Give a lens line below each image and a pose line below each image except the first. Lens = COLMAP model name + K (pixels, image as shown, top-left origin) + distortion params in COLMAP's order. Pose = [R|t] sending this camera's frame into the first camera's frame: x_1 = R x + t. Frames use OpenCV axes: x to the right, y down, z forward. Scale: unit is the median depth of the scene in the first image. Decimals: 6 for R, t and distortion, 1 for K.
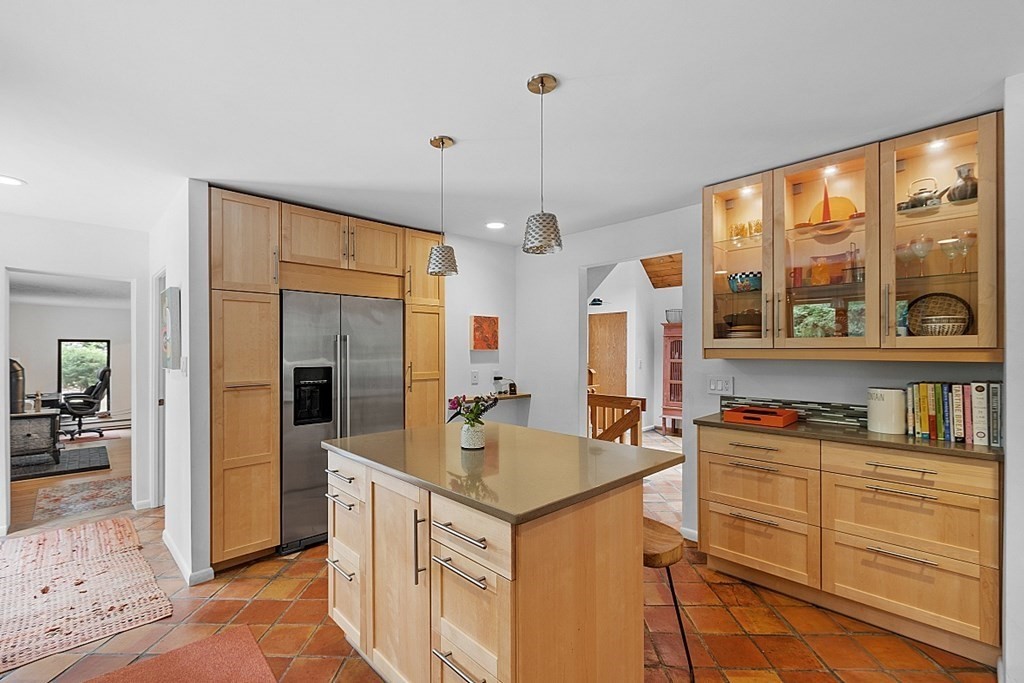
lens RADIAL K [[444.3, 0, 509.6], [0, 444.3, 350.9], [0, 0, 1]] dist [0.000506, 0.000107]
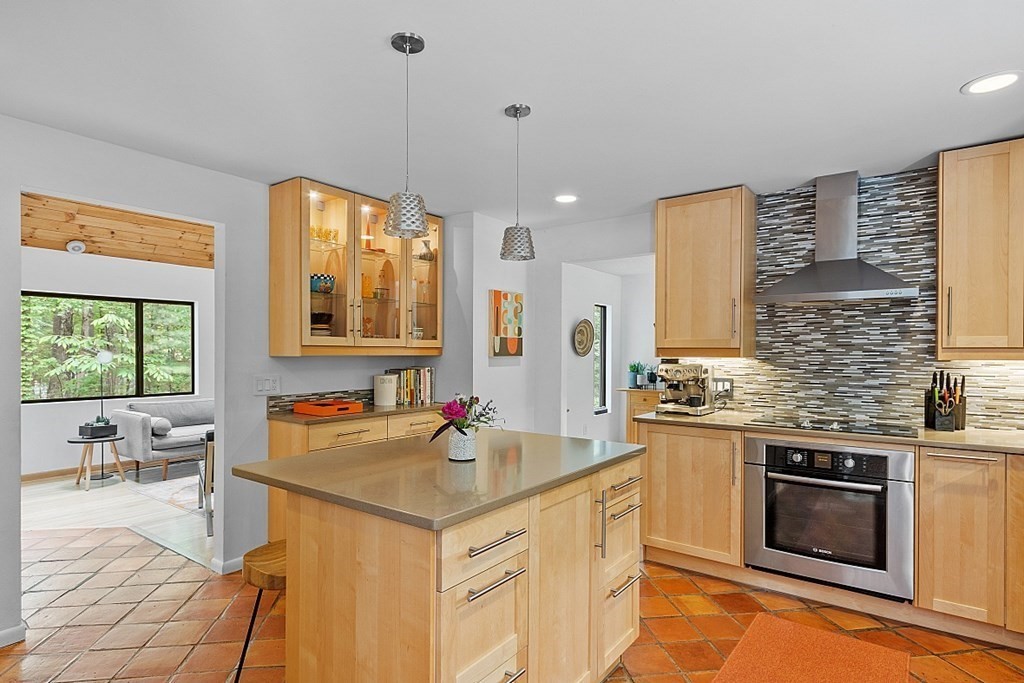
lens RADIAL K [[546.8, 0, 510.6], [0, 546.8, 355.4], [0, 0, 1]] dist [0.004008, 0.000990]
pose [[-0.175846, -0.006098, 0.984399, -0.797124], [-0.002627, 0.999980, 0.005726, 0.007886], [-0.984414, -0.001579, -0.175859, 0.753232]]
